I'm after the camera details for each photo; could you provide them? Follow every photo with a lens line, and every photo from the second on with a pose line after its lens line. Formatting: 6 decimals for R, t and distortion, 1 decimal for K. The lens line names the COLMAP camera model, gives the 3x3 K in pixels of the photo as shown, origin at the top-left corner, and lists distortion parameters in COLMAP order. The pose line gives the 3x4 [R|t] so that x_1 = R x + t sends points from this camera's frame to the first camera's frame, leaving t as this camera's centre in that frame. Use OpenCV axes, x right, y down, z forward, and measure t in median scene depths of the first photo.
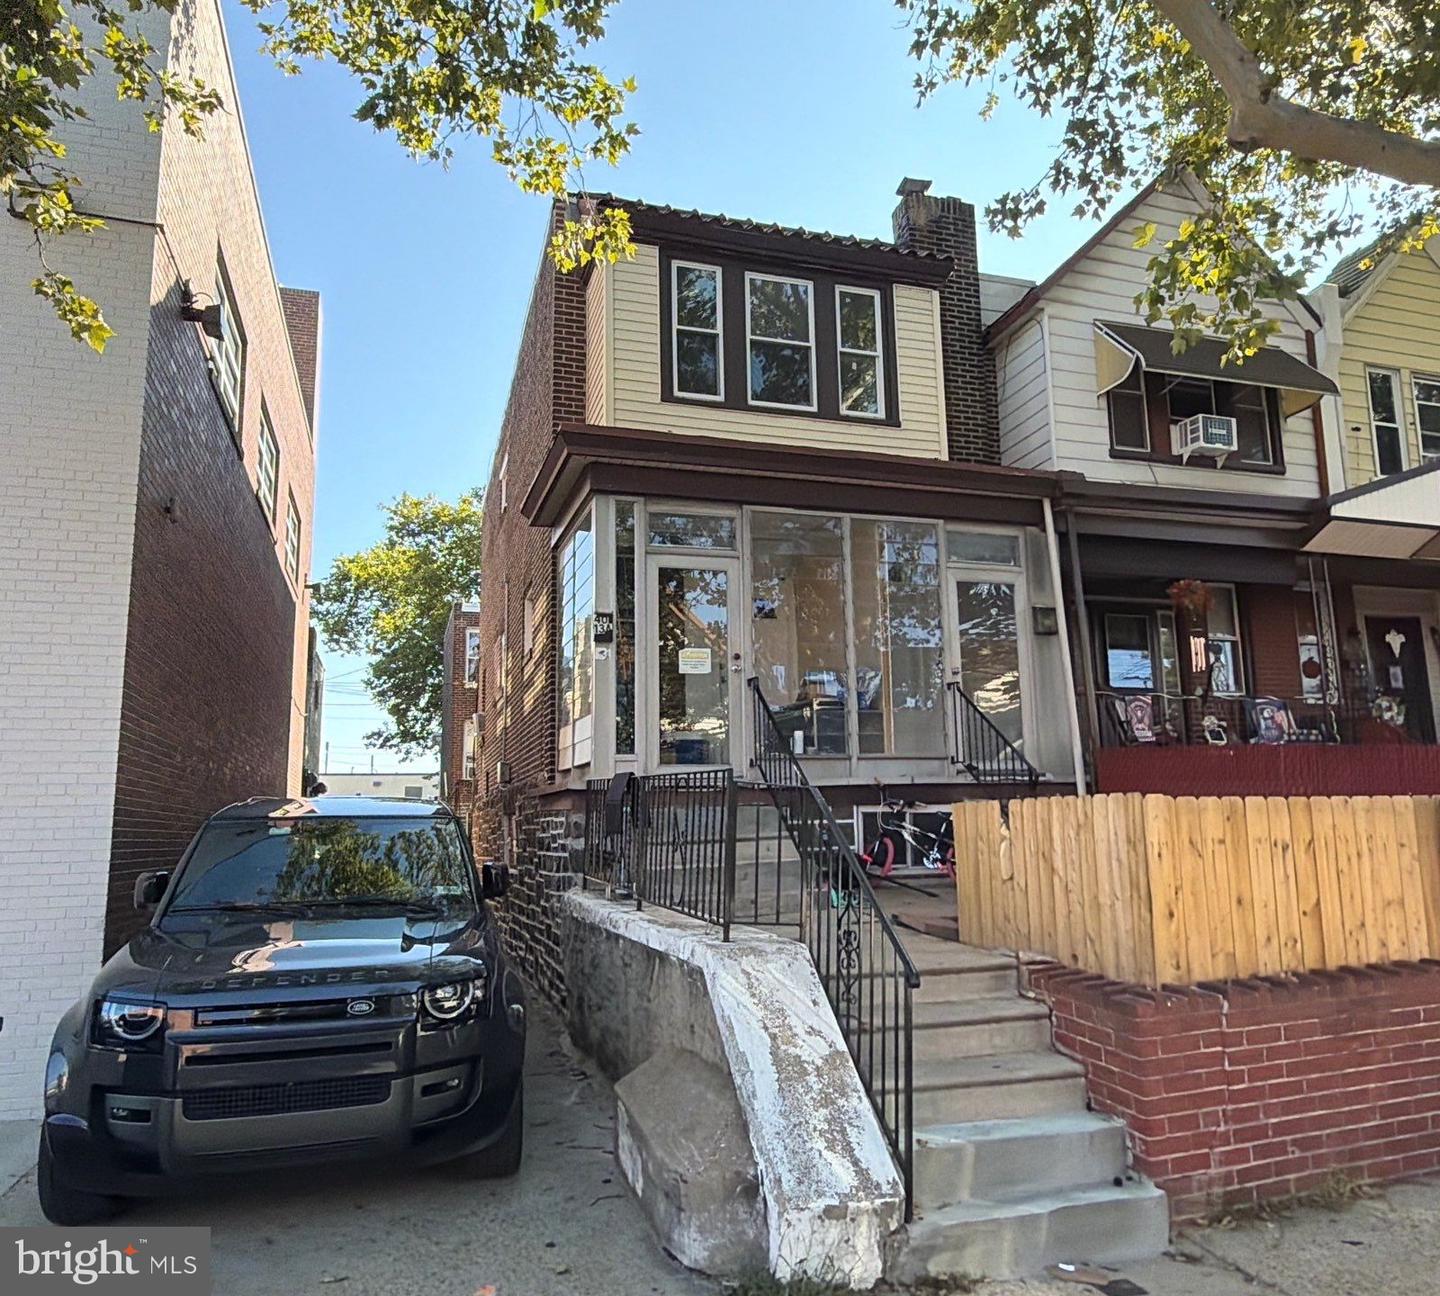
lens RADIAL K [[1113.2, 0, 802.6], [0, 1113.2, 649.2], [0, 0, 1]] dist [0.001740, 0.001224]
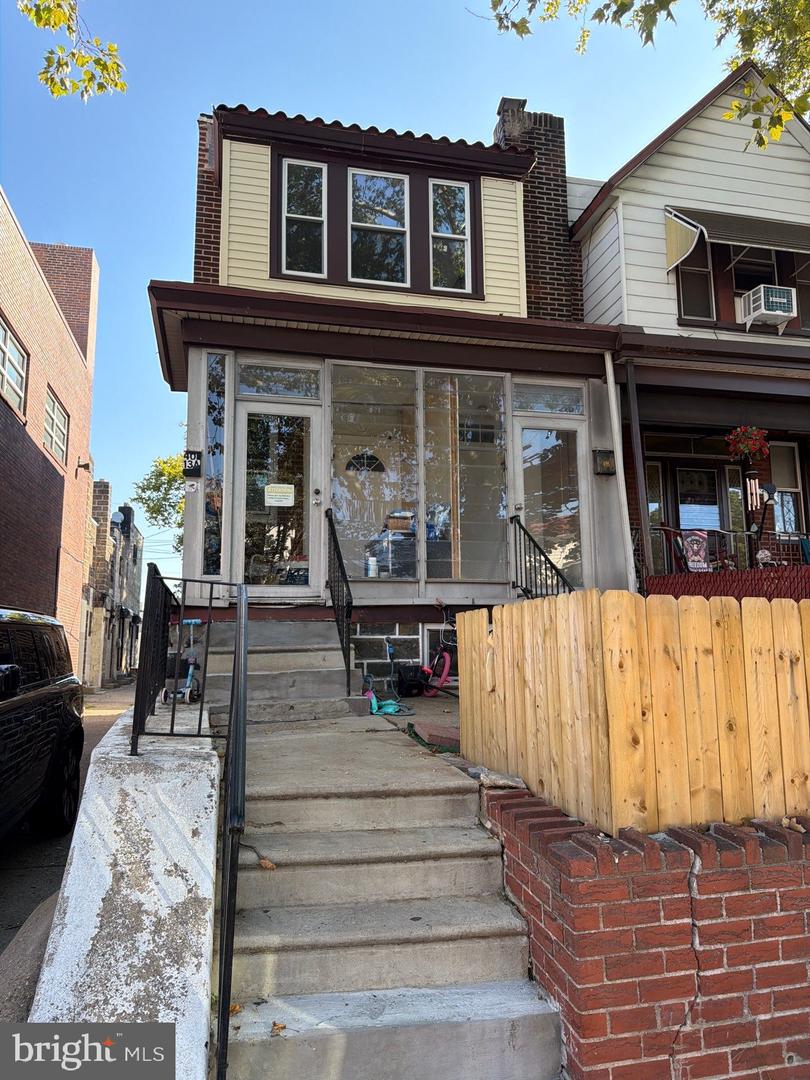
lens RADIAL K [[777.6, 0, 403.0], [0, 777.6, 538.9], [0, 0, 1]] dist [0.047472, -0.056764]
pose [[0.992849, 0.001005, -0.119371, 0.122356], [0.000395, 0.999932, 0.011696, 0.045991], [0.119375, -0.011660, 0.992781, 0.224016]]
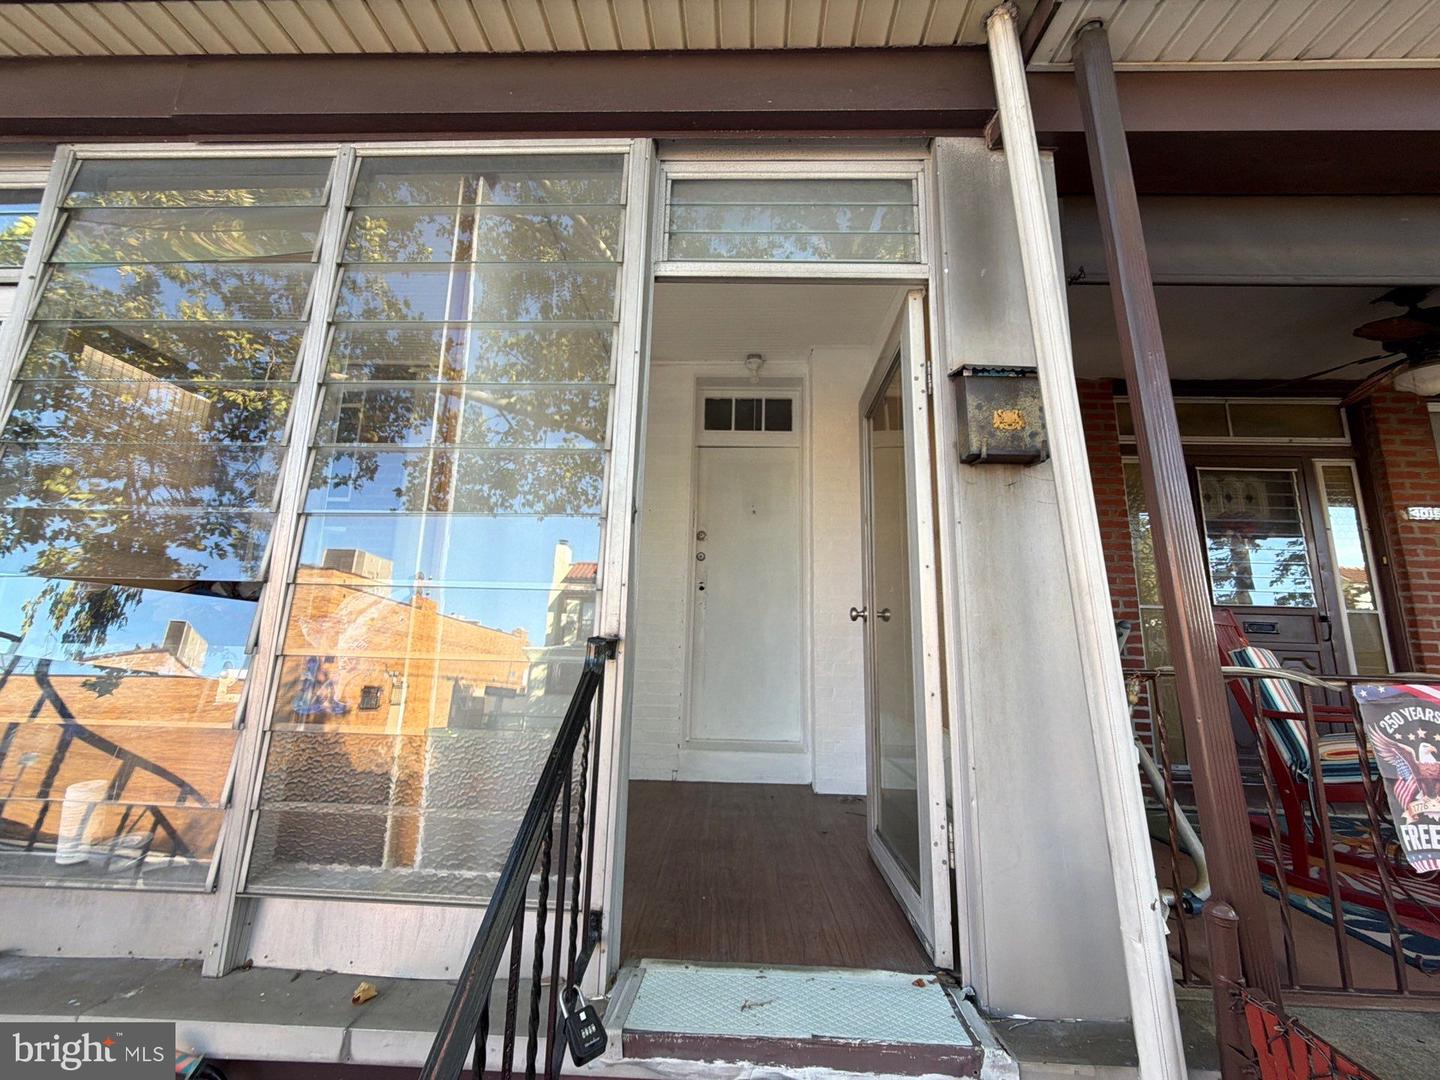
lens RADIAL K [[571.5, 0, 724.0], [0, 571.5, 534.0], [0, 0, 1]] dist [0.004098, 0.000020]
pose [[0.927112, -0.018907, -0.374308, 0.228218], [0.009952, 0.999616, -0.025842, 0.008227], [0.374653, 0.020234, 0.926944, 0.923845]]
